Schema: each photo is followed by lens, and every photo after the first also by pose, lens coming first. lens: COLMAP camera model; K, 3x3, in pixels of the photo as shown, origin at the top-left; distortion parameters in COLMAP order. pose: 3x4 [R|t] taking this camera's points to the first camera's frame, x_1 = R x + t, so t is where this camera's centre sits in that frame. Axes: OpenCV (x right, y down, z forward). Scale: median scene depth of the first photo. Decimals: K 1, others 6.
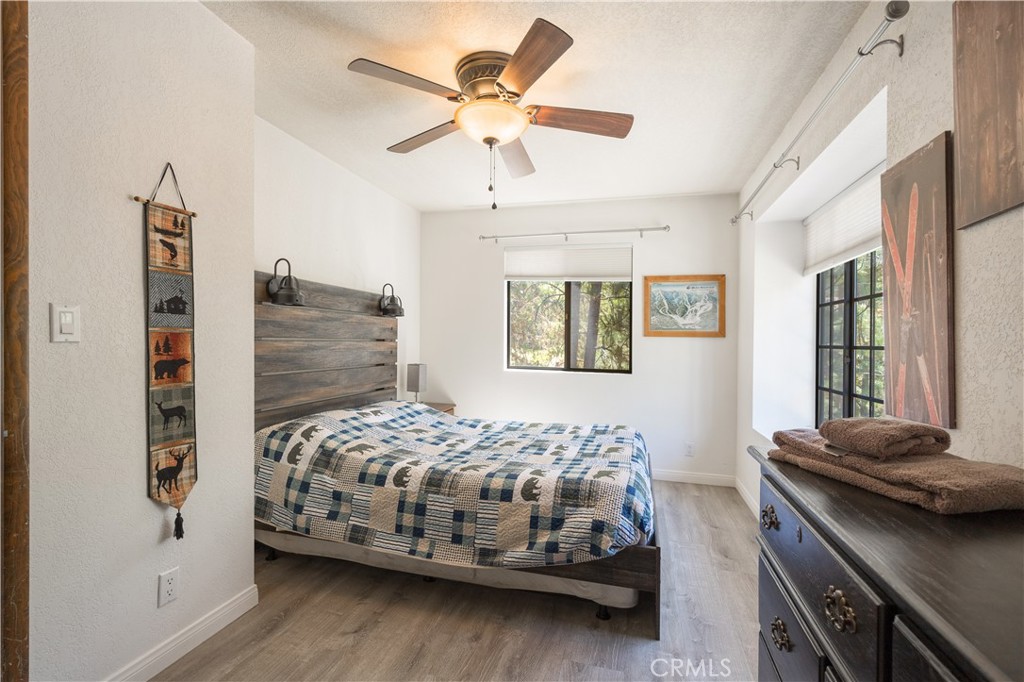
lens RADIAL K [[459.6, 0, 512.0], [0, 459.6, 341.0], [0, 0, 1]] dist [0.000092, -0.000009]
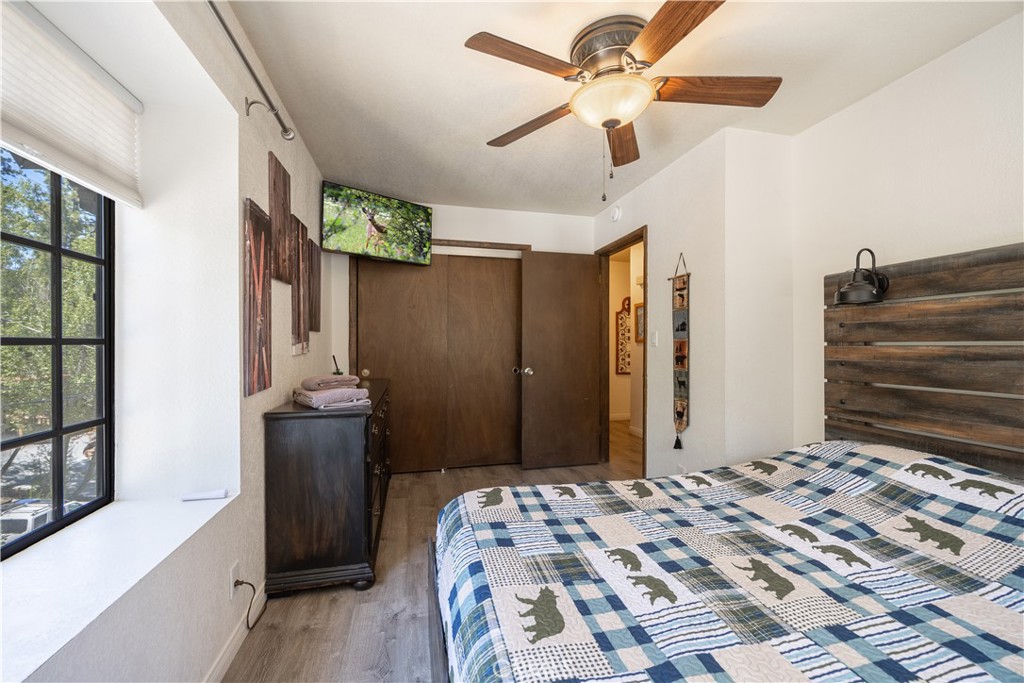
lens RADIAL K [[371.3, 0, 512.0], [0, 371.3, 341.5], [0, 0, 1]] dist [0.000241, -0.000005]
pose [[-0.860815, -0.018770, -0.508572, 0.632870], [-0.012173, 0.999793, -0.016296, 0.017030], [0.508773, -0.007837, -0.860865, 1.929388]]
